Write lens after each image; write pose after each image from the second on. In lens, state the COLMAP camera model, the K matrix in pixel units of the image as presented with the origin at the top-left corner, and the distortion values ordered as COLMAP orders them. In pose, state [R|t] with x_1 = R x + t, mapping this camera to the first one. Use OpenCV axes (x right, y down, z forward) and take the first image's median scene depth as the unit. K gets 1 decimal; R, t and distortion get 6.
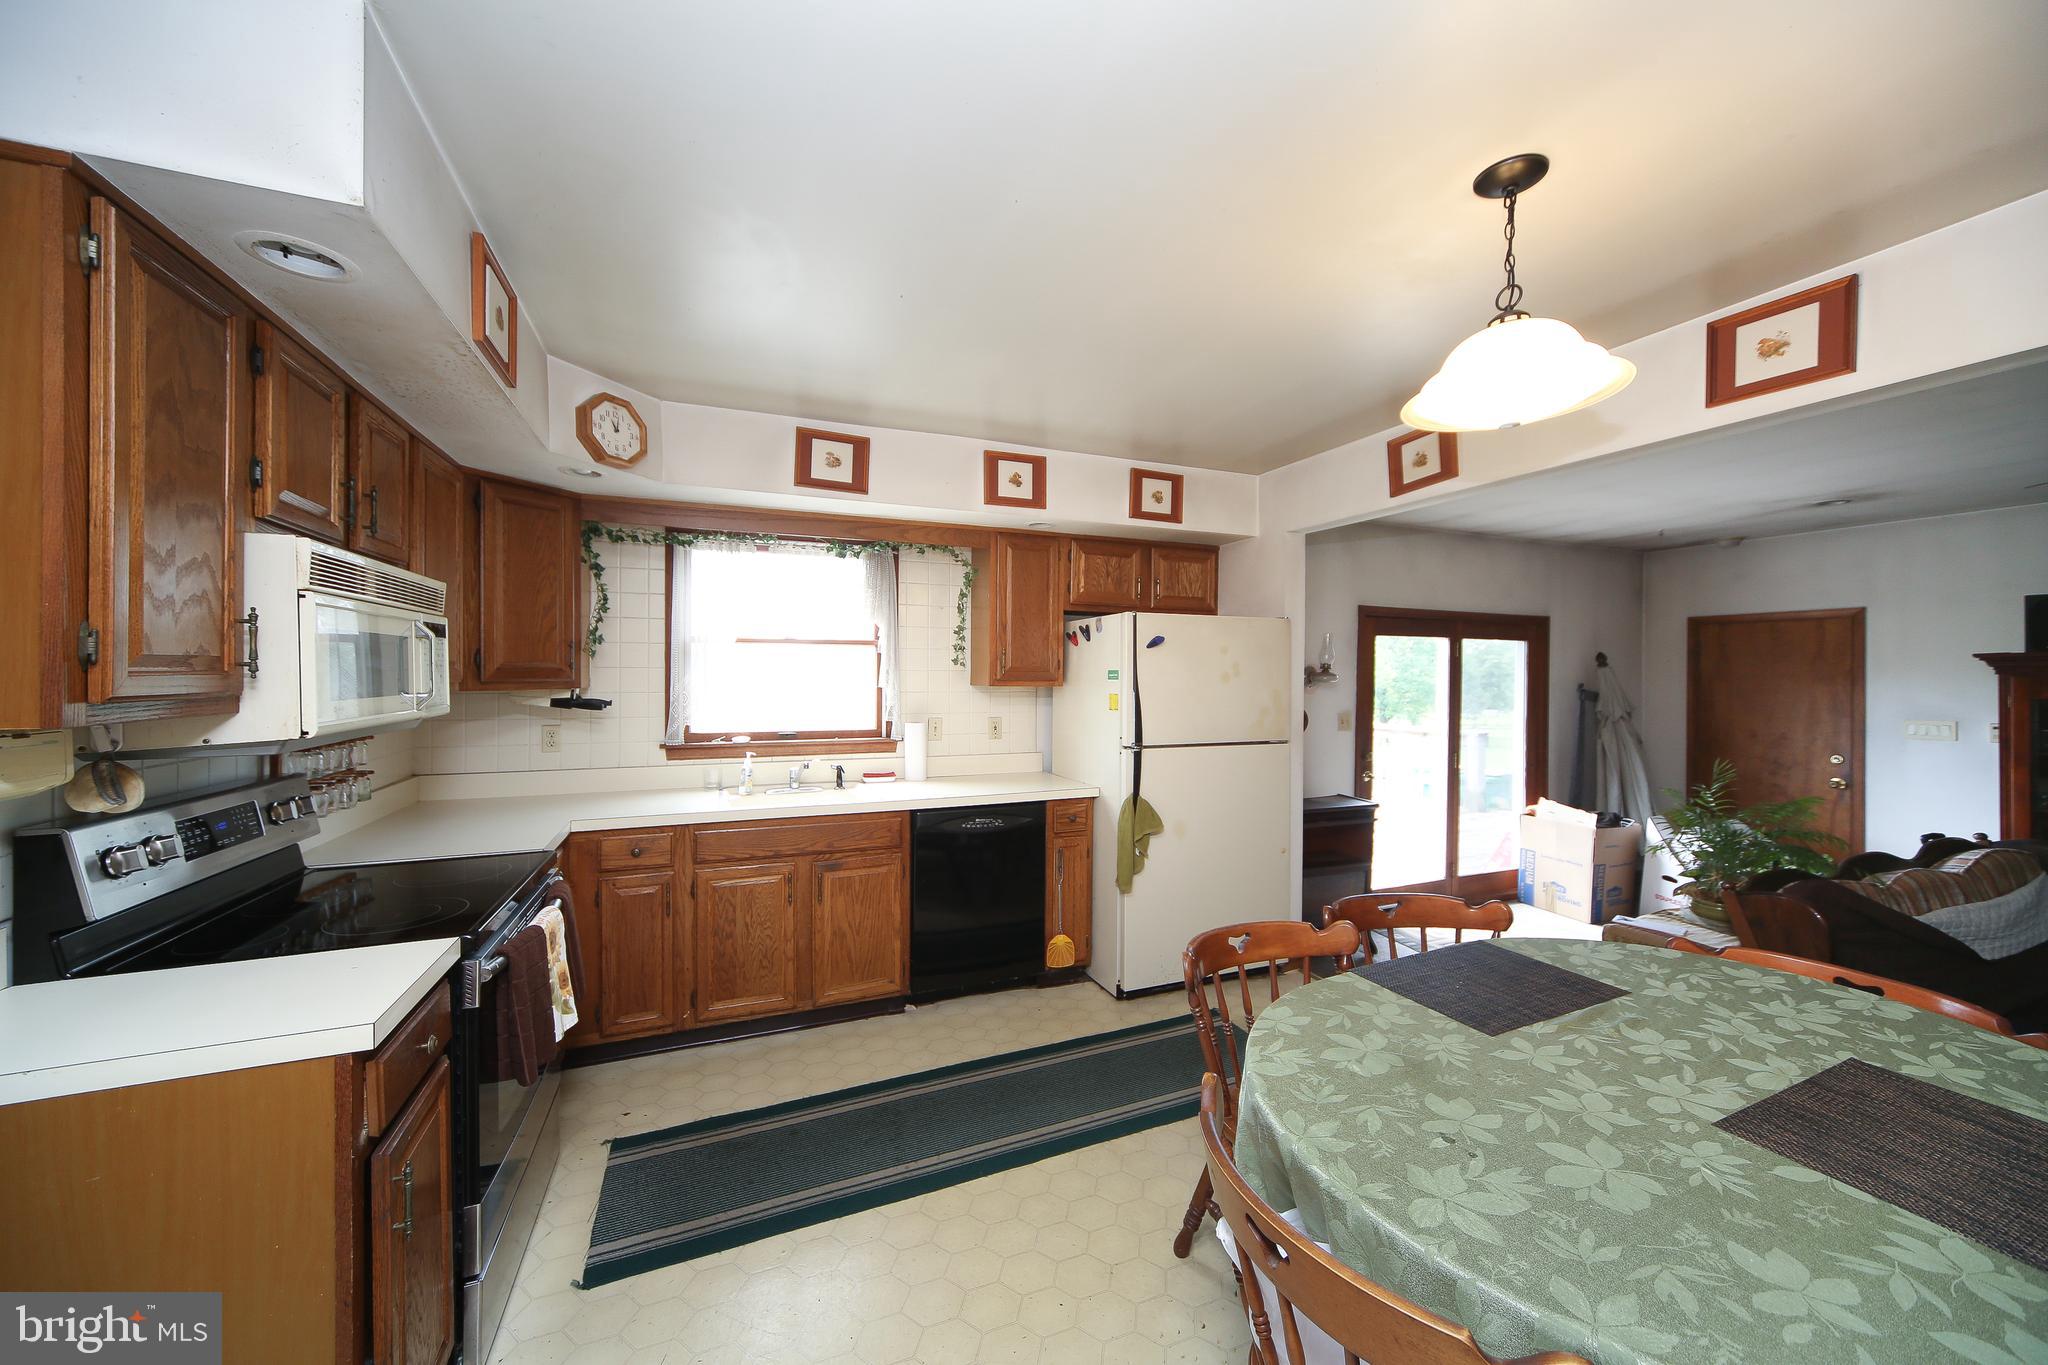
lens RADIAL K [[718.0, 0, 1009.1], [0, 718.0, 683.3], [0, 0, 1]] dist [-0.004829, 0.000026]
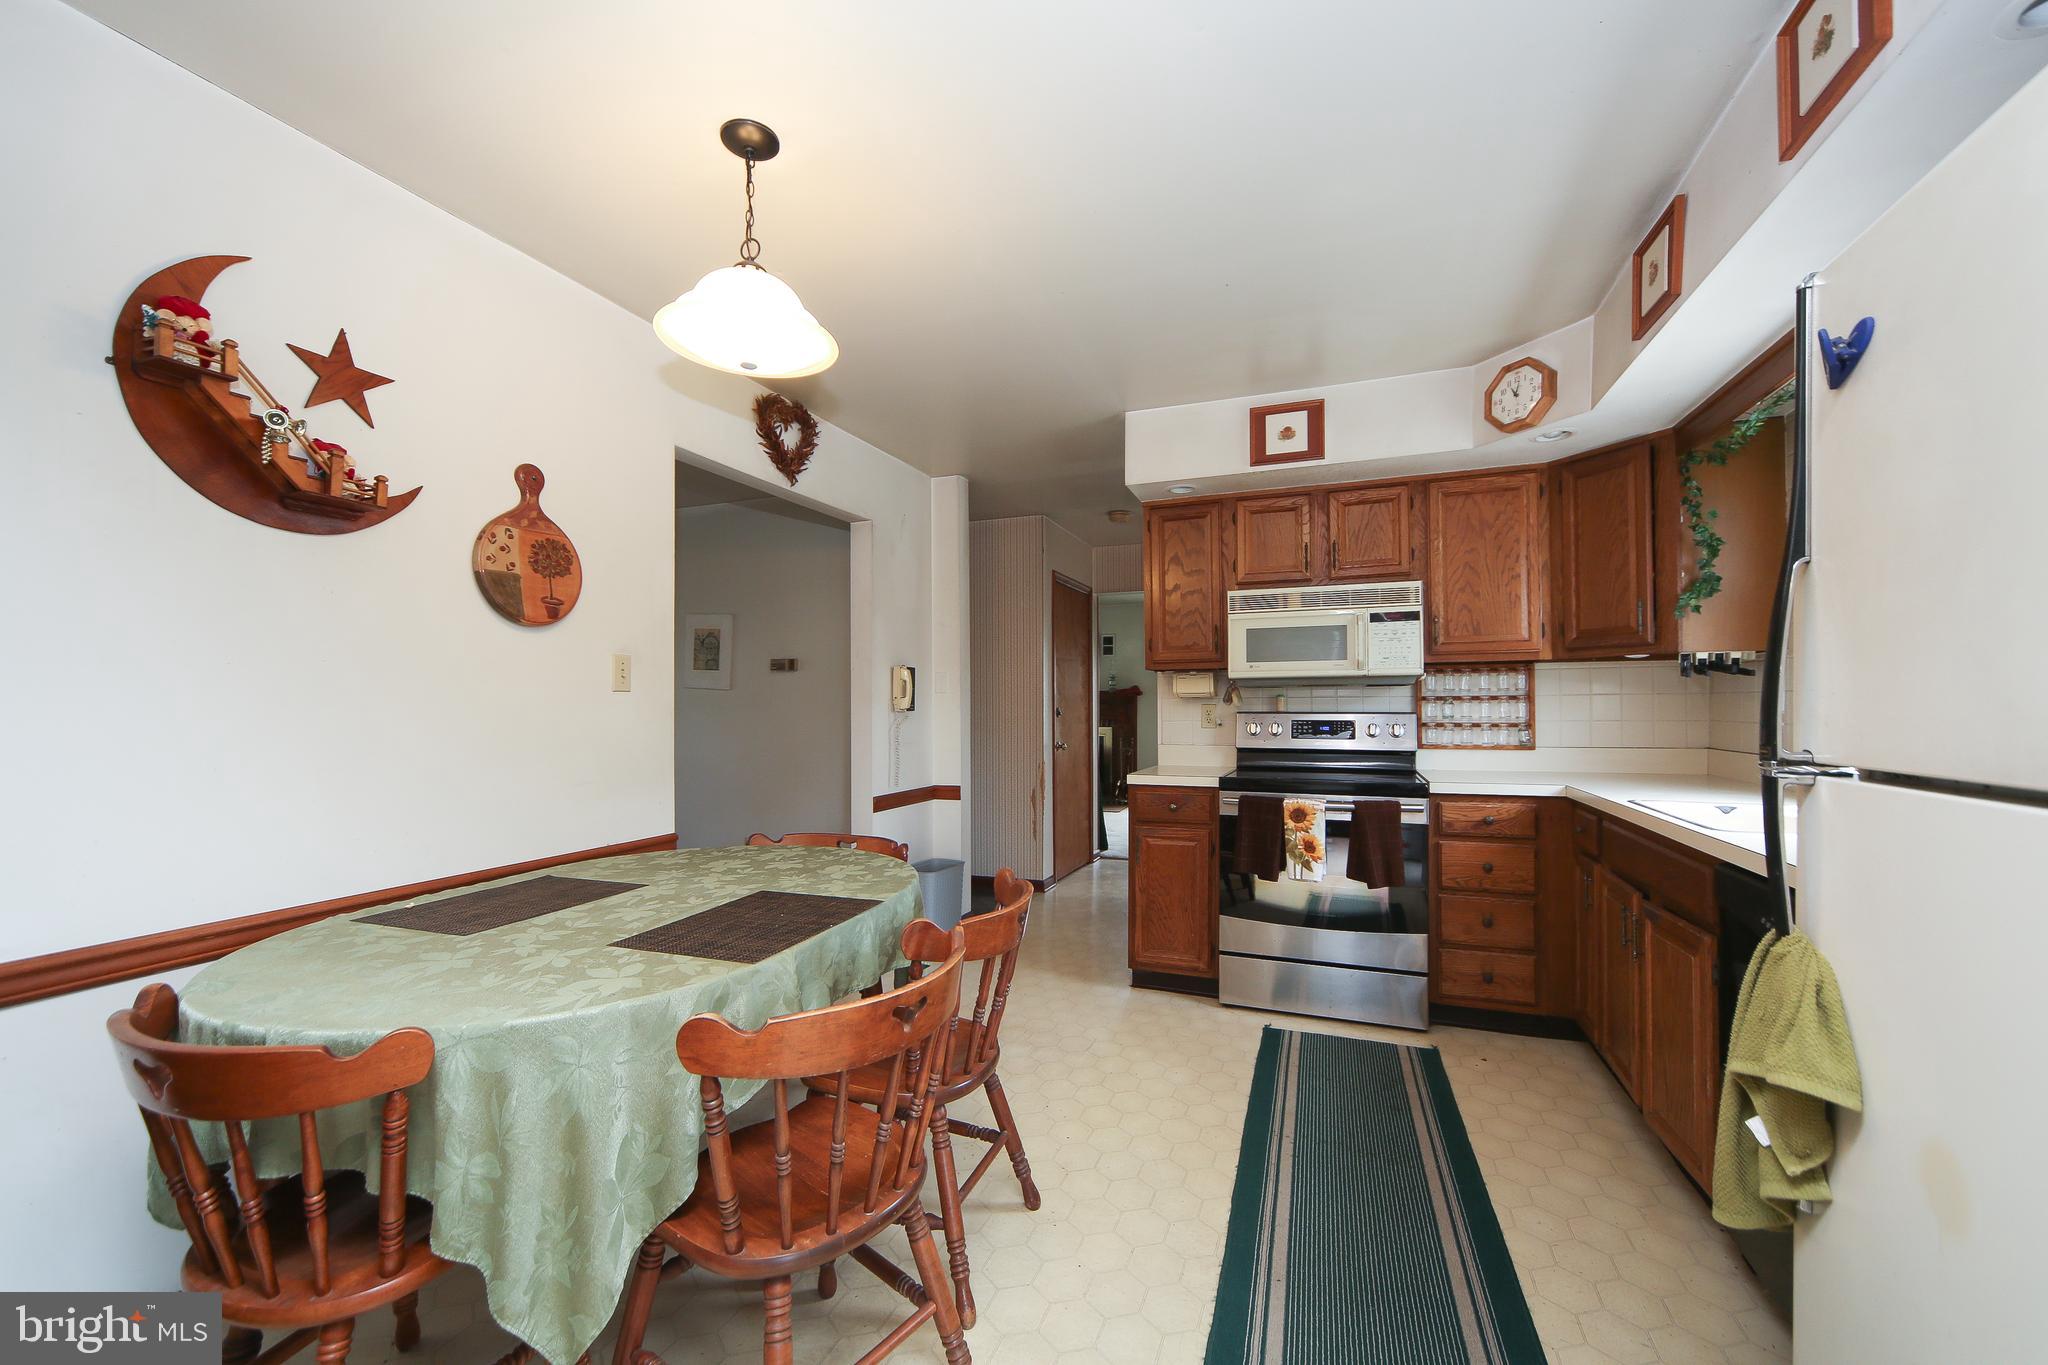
lens RADIAL K [[830.1, 0, 1007.4], [0, 830.1, 697.5], [0, 0, 1]] dist [-0.000064, 0.000803]
pose [[-0.681294, -0.008465, -0.731961, 1.137245], [-0.009875, 0.999948, -0.002372, 0.119200], [0.731943, 0.005612, -0.681343, 1.812231]]
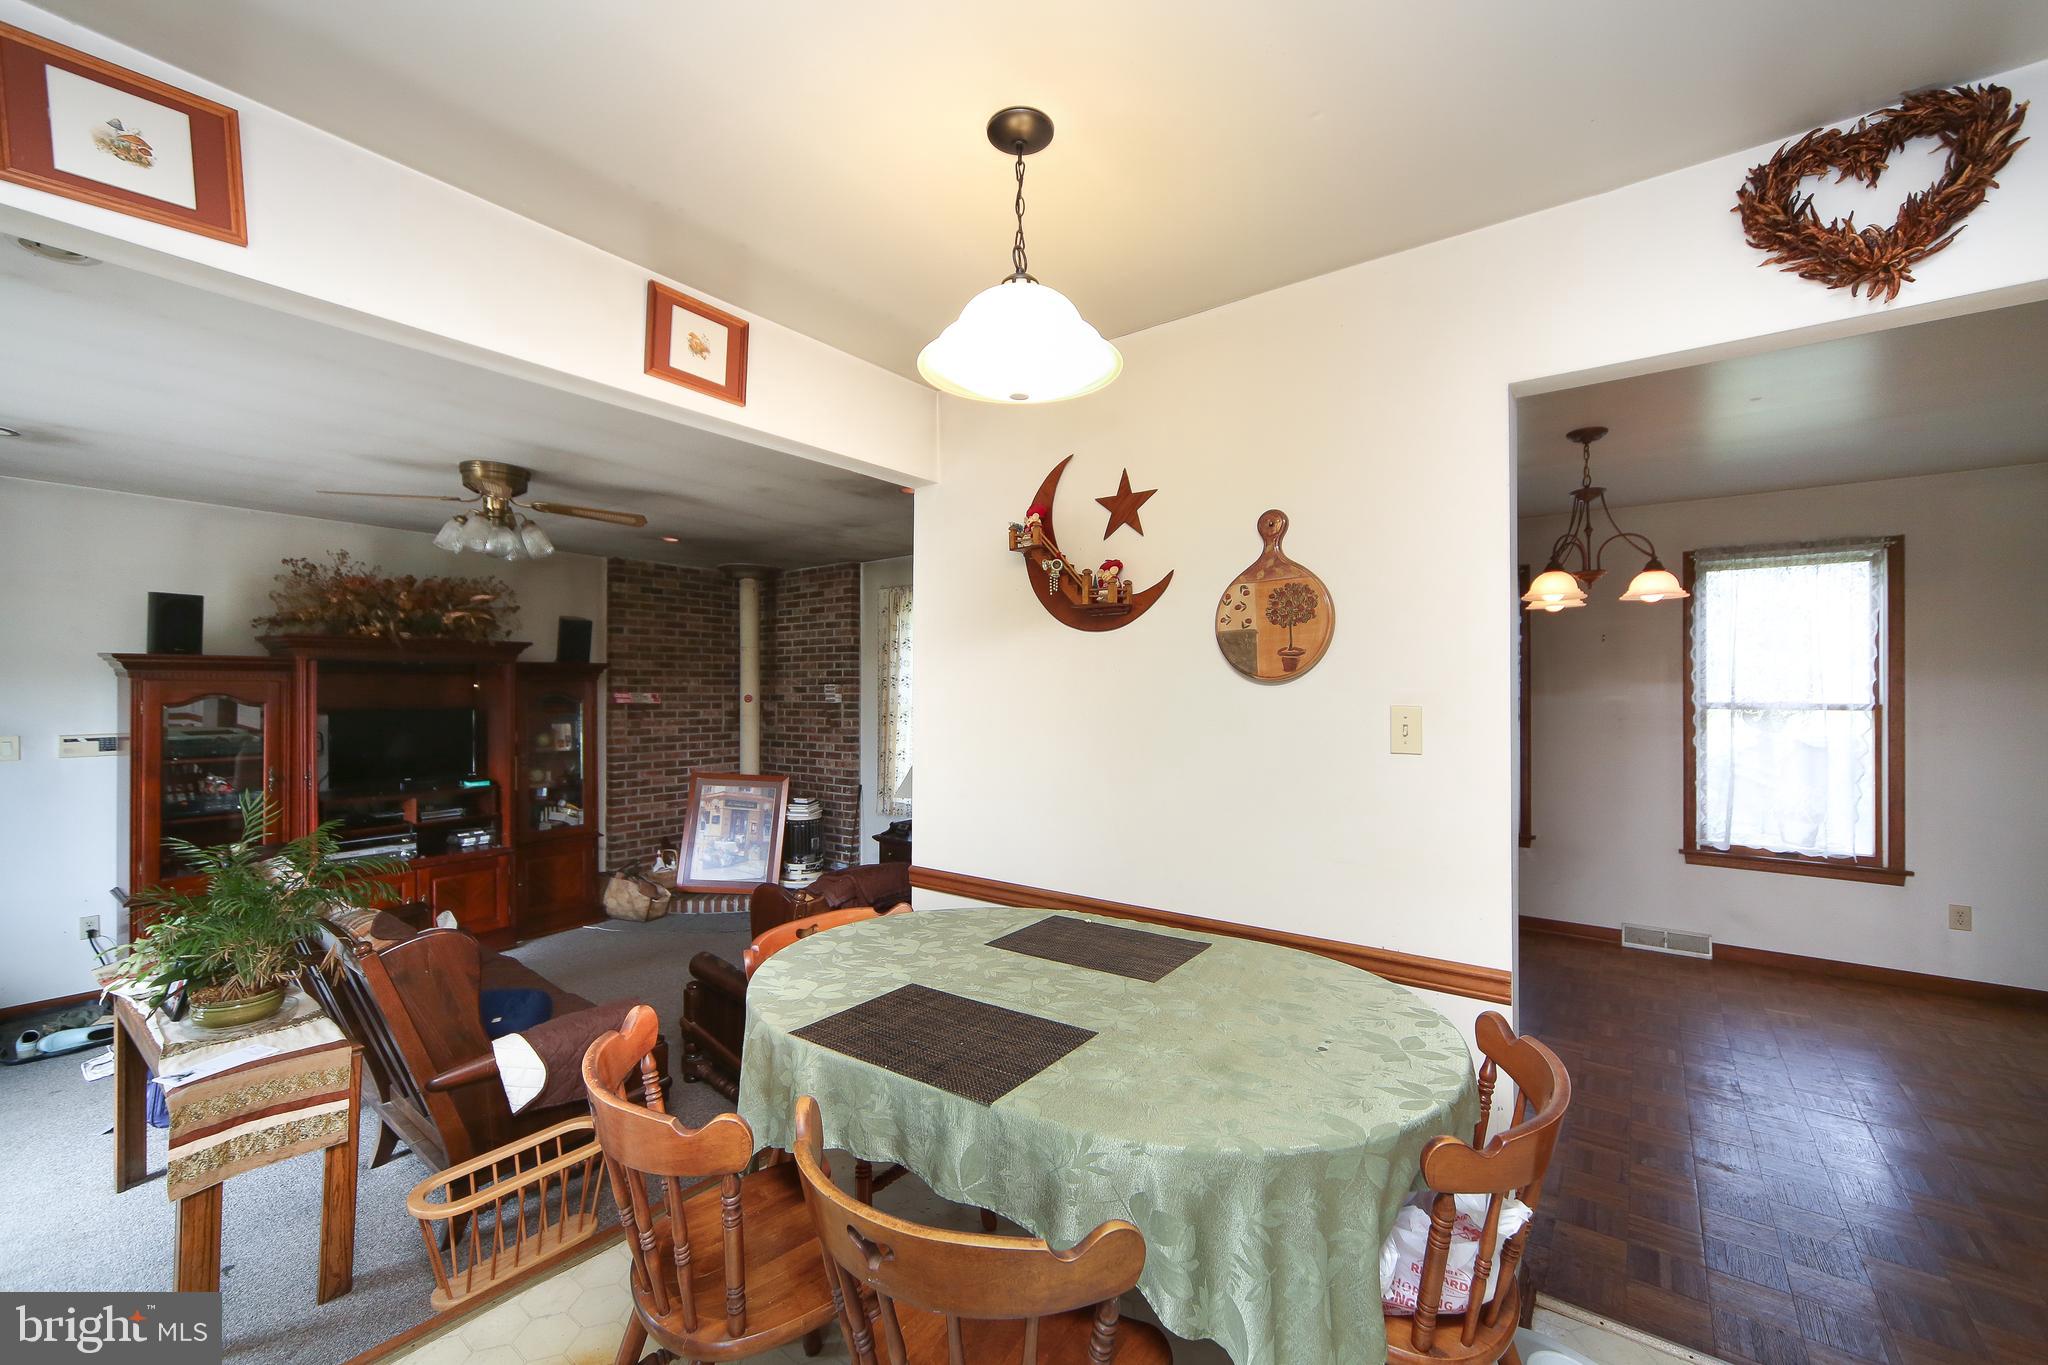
lens RADIAL K [[830.1, 0, 1040.1], [0, 830.1, 686.8], [0, 0, 1]] dist [-0.000064, 0.000803]
pose [[-0.523803, 0.003925, 0.851830, -0.197525], [0.006343, 0.999980, -0.000707, 0.015868], [-0.851816, 0.005033, -0.523817, 1.300916]]
